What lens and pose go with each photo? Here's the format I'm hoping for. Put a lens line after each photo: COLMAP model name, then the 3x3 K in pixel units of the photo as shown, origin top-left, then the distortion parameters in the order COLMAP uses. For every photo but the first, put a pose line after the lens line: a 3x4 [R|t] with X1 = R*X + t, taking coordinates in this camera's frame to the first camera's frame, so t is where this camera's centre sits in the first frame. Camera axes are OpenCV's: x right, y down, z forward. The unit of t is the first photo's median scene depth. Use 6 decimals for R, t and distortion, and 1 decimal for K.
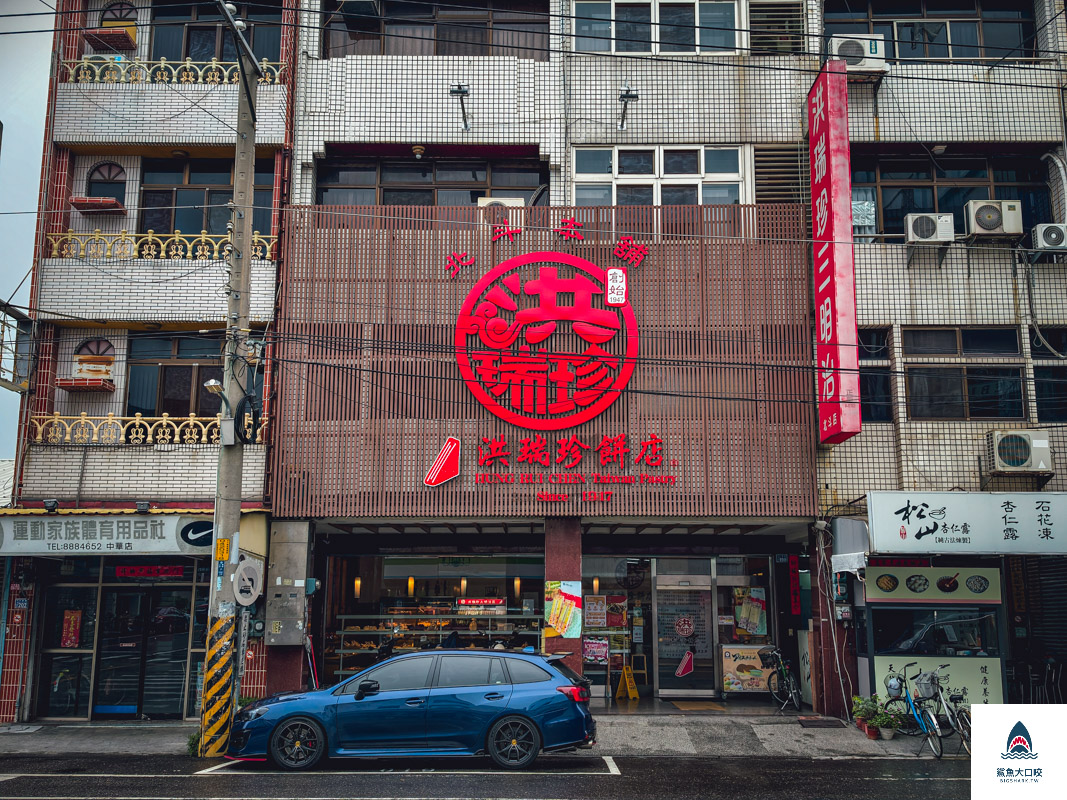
lens RADIAL K [[1082.7, 0, 538.7], [0, 1082.7, 372.6], [0, 0, 1]] dist [0.026303, 0.000000]
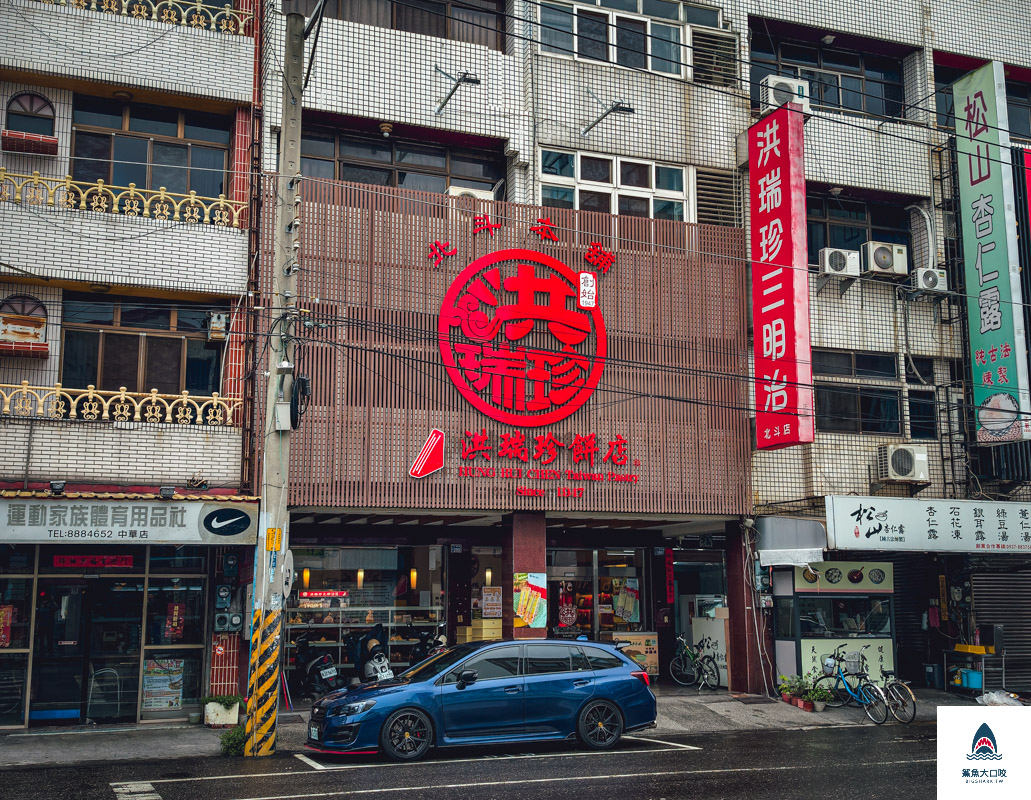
lens RADIAL K [[1137.1, 0, 515.7], [0, 1137.1, 397.4], [0, 0, 1]] dist [0.035319, 0.000000]
pose [[0.936989, 0.055038, 0.344997, -0.366965], [-0.068358, 0.997307, 0.026553, -0.001656], [-0.342606, -0.048463, 0.938228, -0.001282]]
